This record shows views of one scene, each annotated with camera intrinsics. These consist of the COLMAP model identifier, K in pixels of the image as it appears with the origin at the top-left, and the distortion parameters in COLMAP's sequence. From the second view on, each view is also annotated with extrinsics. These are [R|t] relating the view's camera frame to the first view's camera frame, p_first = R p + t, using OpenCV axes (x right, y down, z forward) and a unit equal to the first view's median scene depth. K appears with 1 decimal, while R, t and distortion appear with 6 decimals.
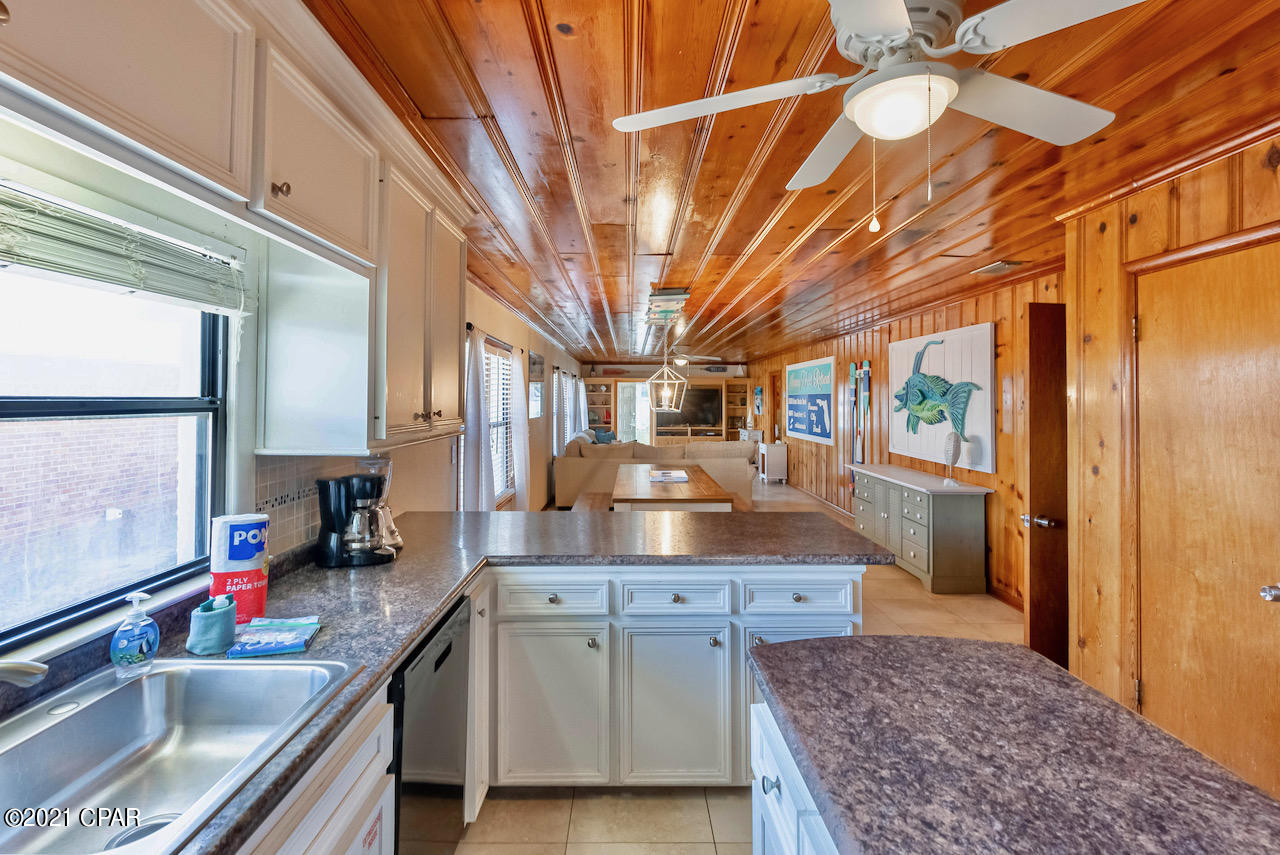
lens RADIAL K [[600.4, 0, 637.6], [0, 600.4, 397.4], [0, 0, 1]] dist [-0.008489, 0.002481]
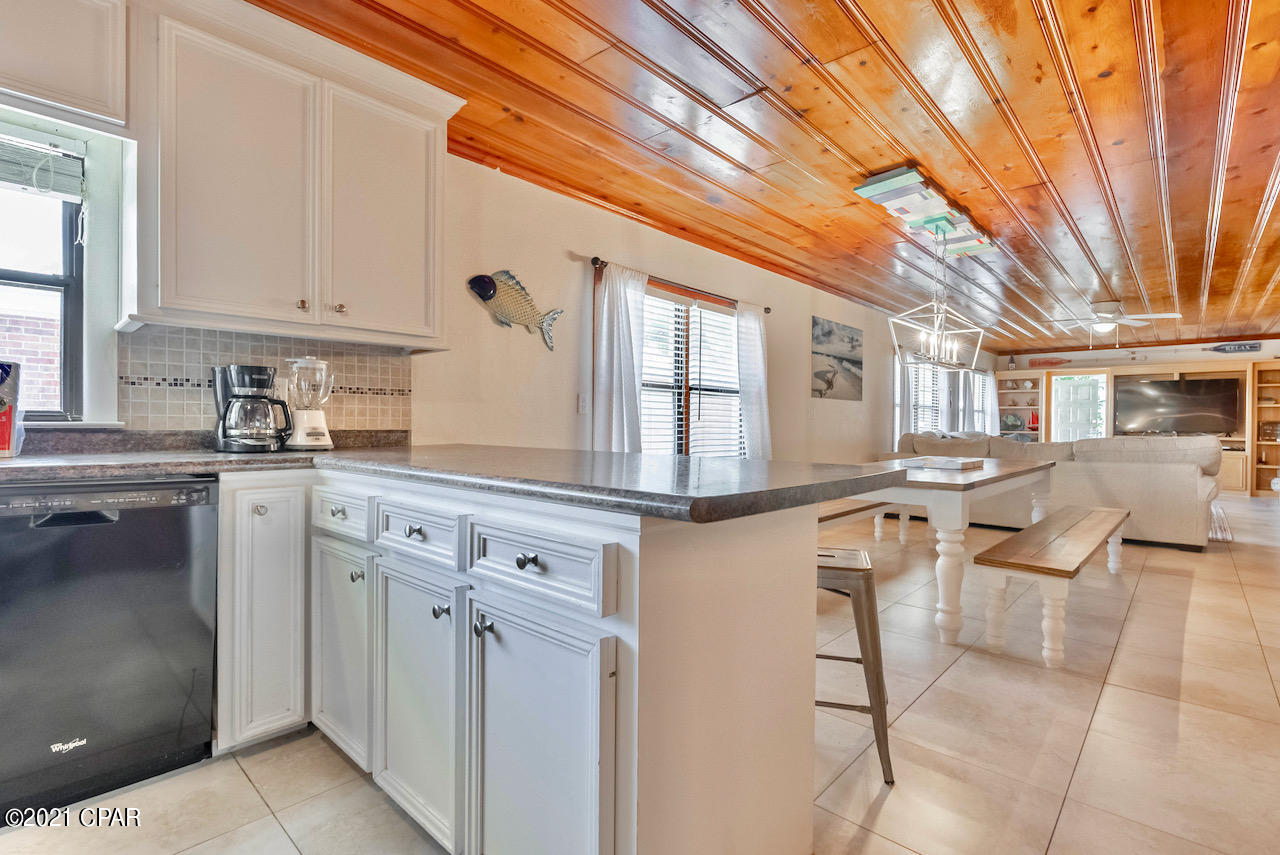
lens RADIAL K [[600.4, 0, 643.2], [0, 600.4, 426.0], [0, 0, 1]] dist [-0.008489, 0.002481]
pose [[0.733244, 0.004410, -0.679951, 0.768084], [-0.000103, 0.999980, 0.006375, 0.247605], [0.679965, -0.004605, 0.733230, 0.795666]]
